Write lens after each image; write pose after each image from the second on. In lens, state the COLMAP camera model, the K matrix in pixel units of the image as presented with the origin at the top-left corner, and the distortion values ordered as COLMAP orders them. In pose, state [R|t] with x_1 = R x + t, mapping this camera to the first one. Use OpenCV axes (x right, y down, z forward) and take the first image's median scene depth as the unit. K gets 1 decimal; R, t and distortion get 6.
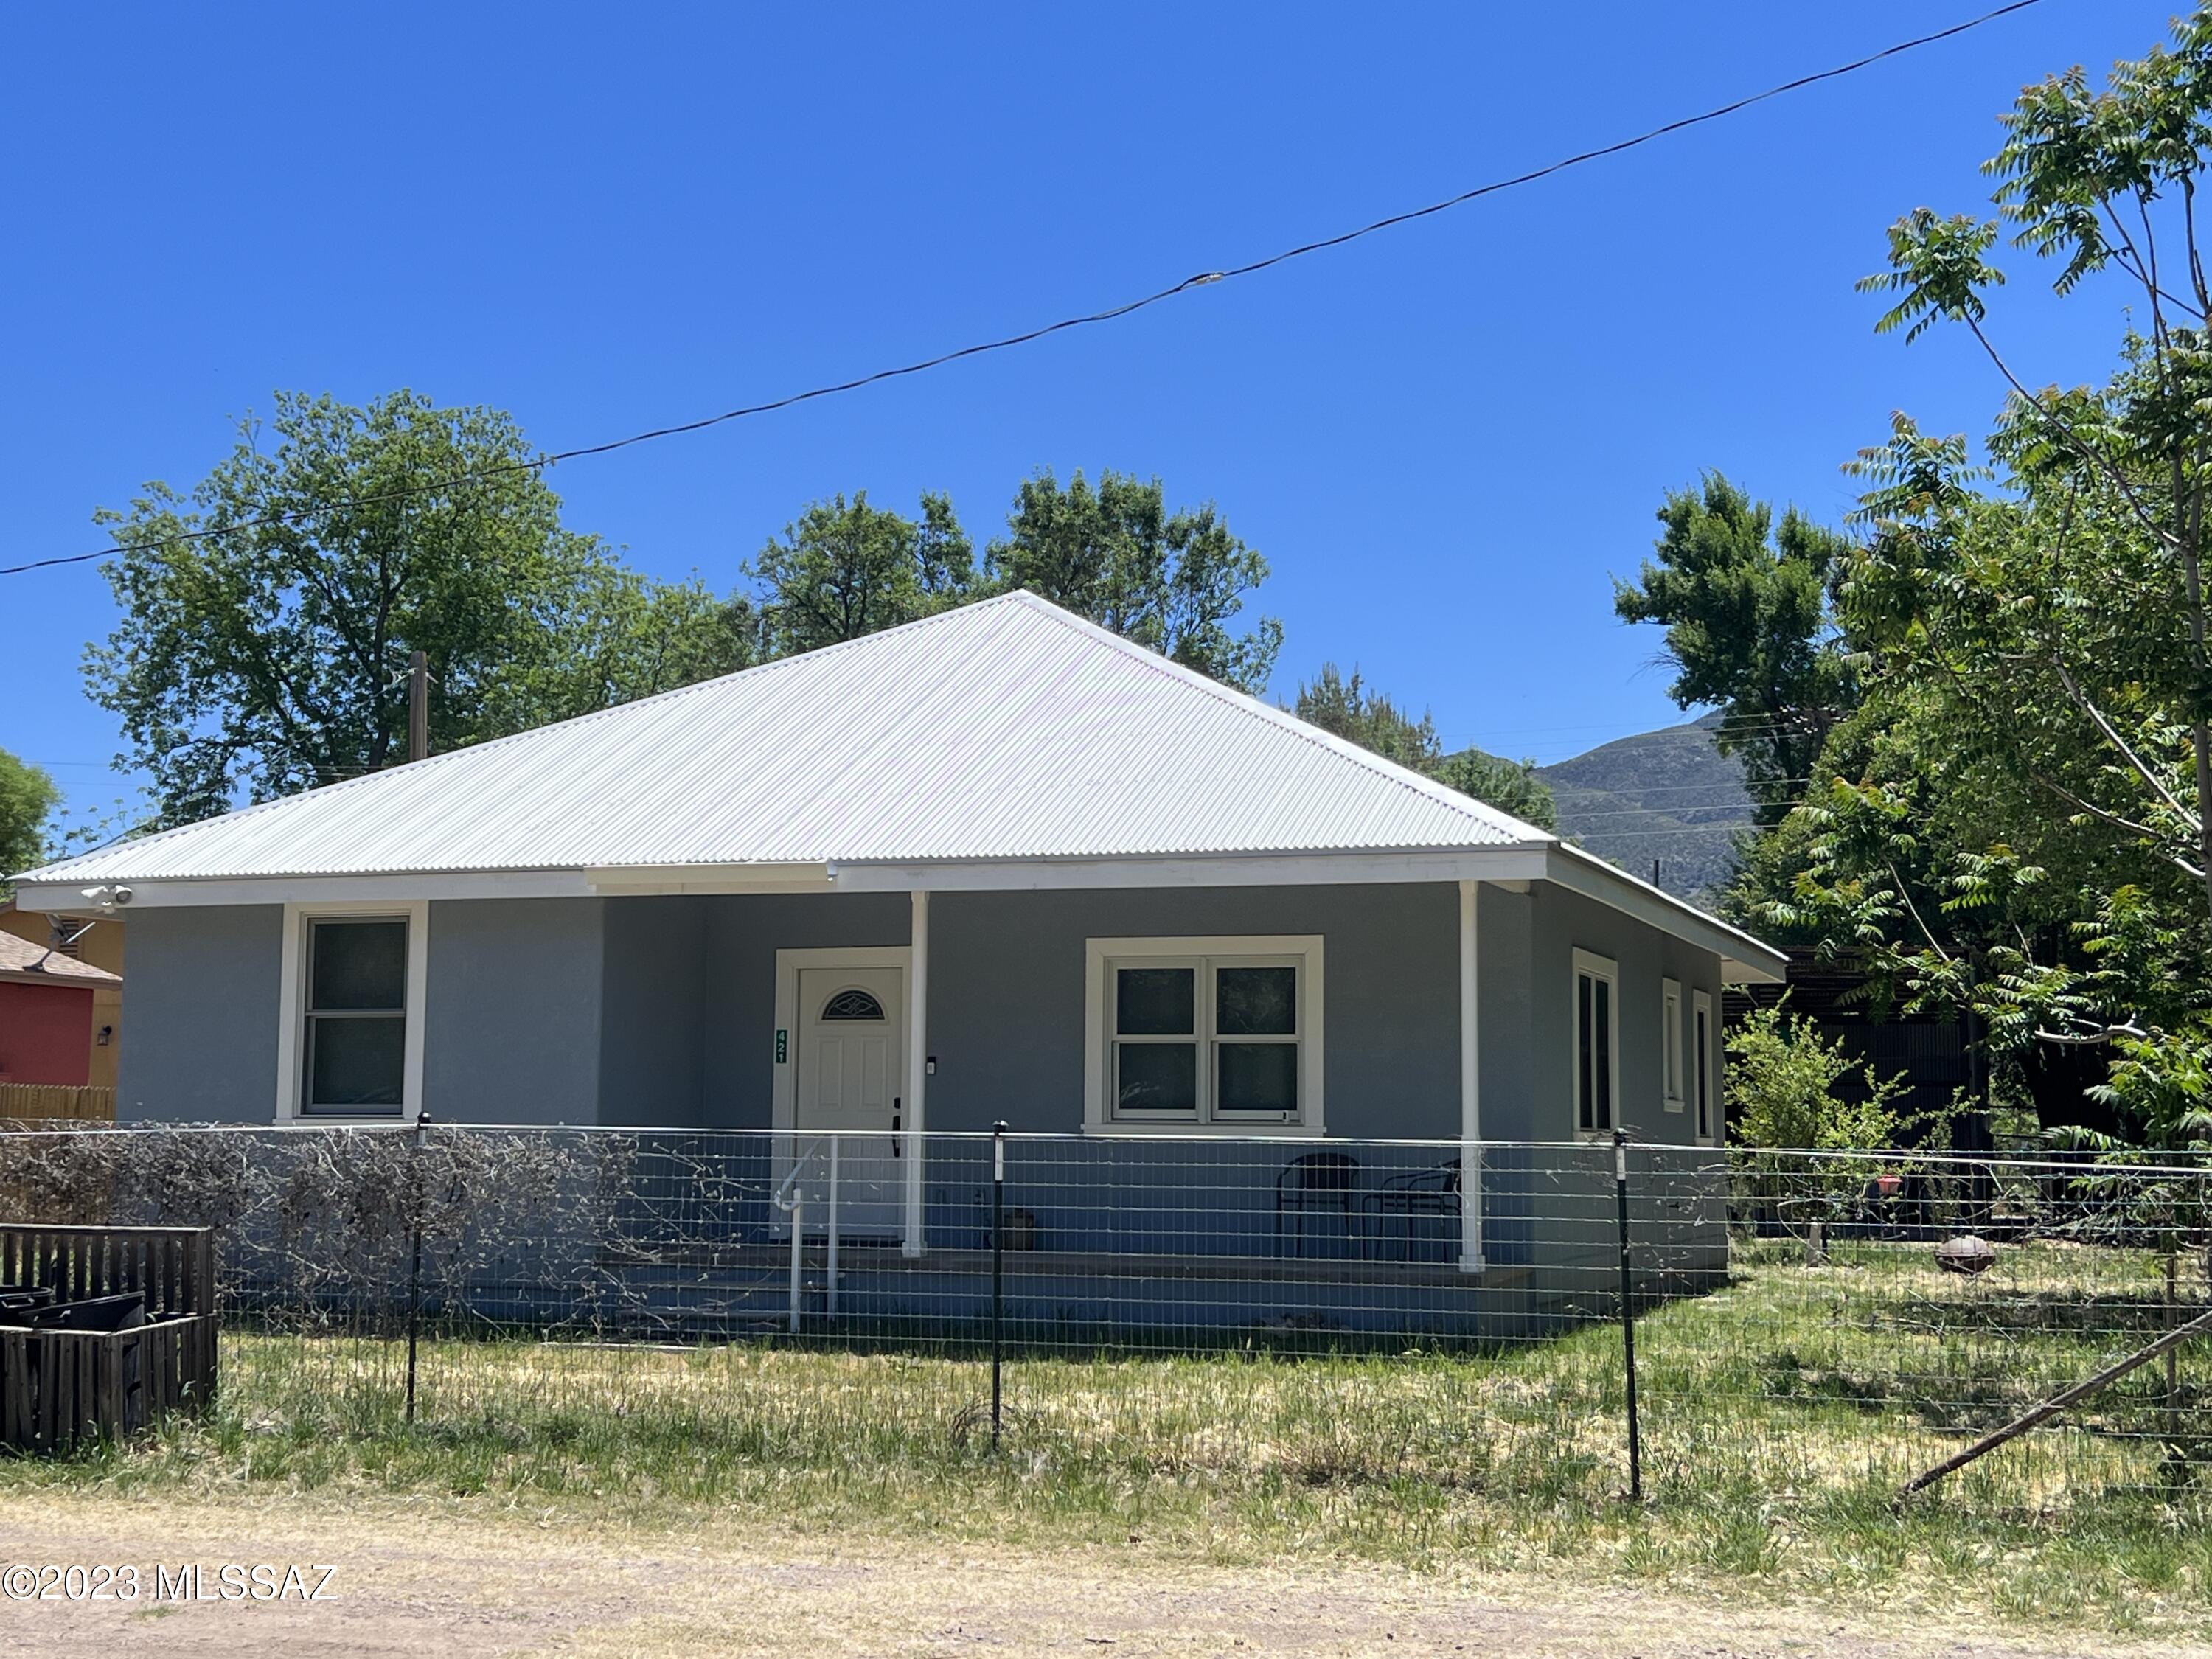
lens RADIAL K [[3015.8, 0, 1076.0], [0, 3015.8, 884.5], [0, 0, 1]] dist [0.085719, 0.000000]
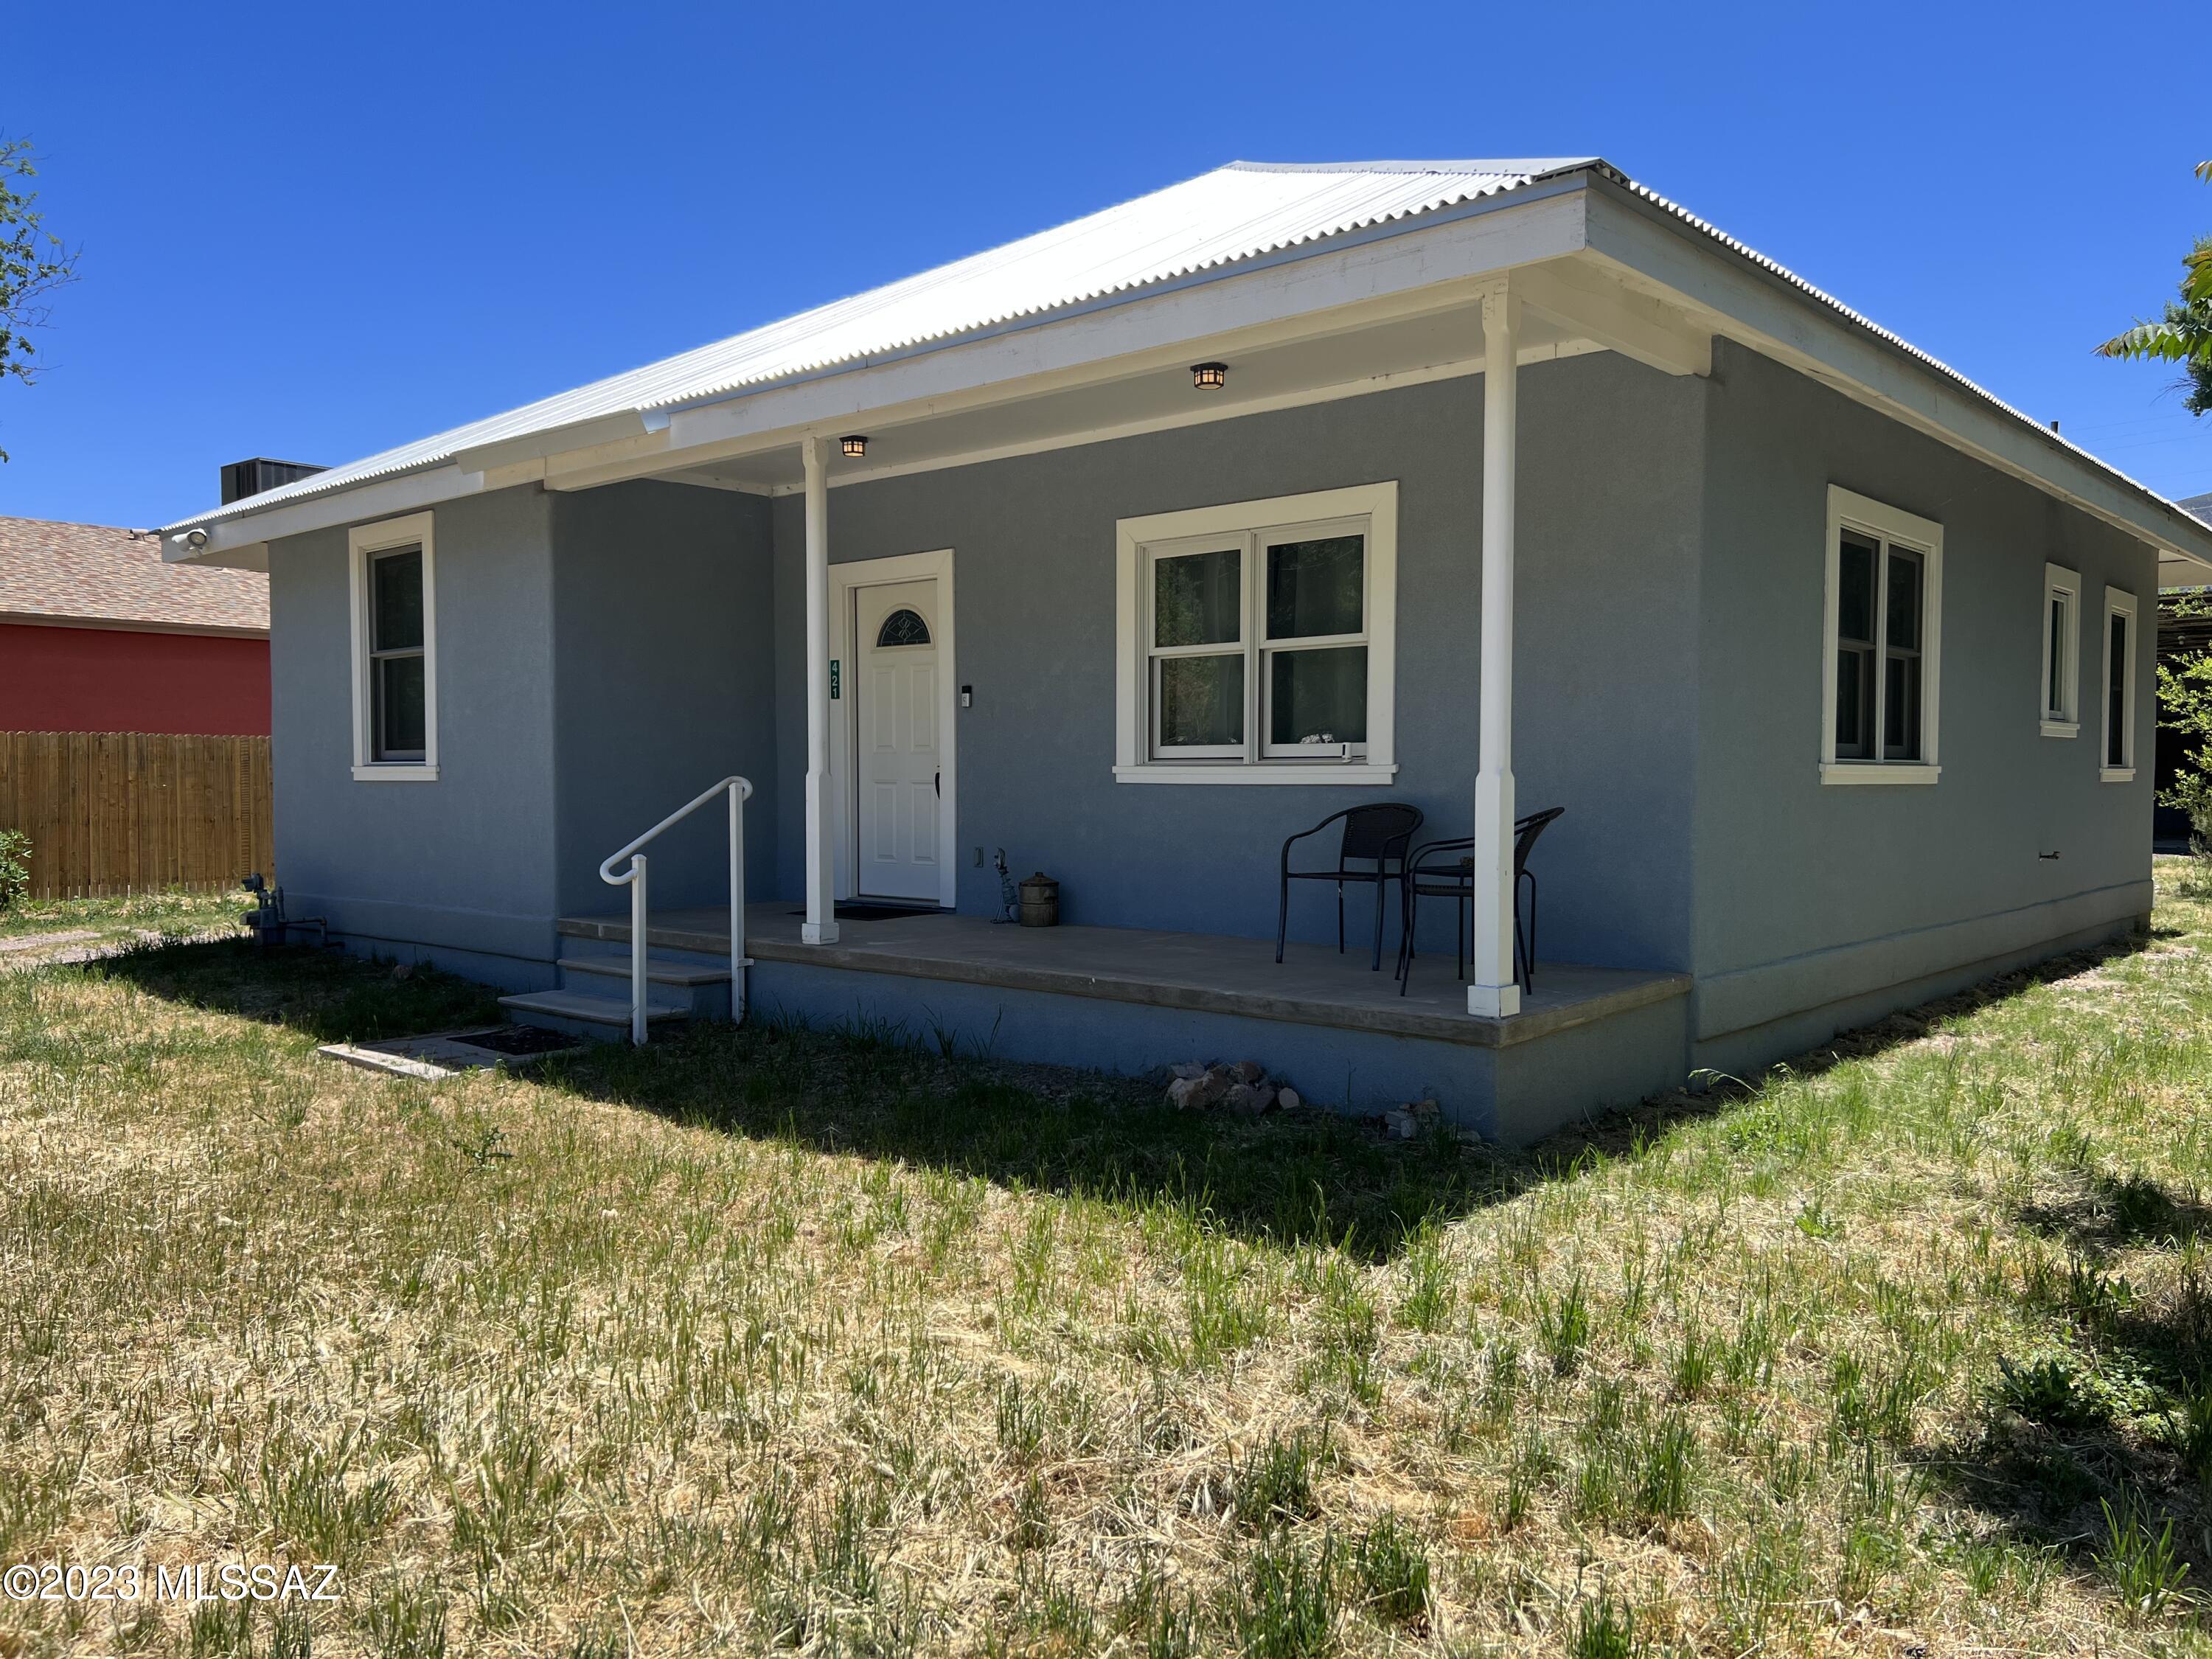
lens RADIAL K [[1670.3, 0, 1128.3], [0, 1670.3, 857.5], [0, 0, 1]] dist [0.056728, -0.062214]
pose [[0.930545, 0.007388, -0.366104, 0.162125], [0.041302, 0.991298, 0.124986, 0.050133], [0.363842, -0.131426, 0.922142, 0.612327]]
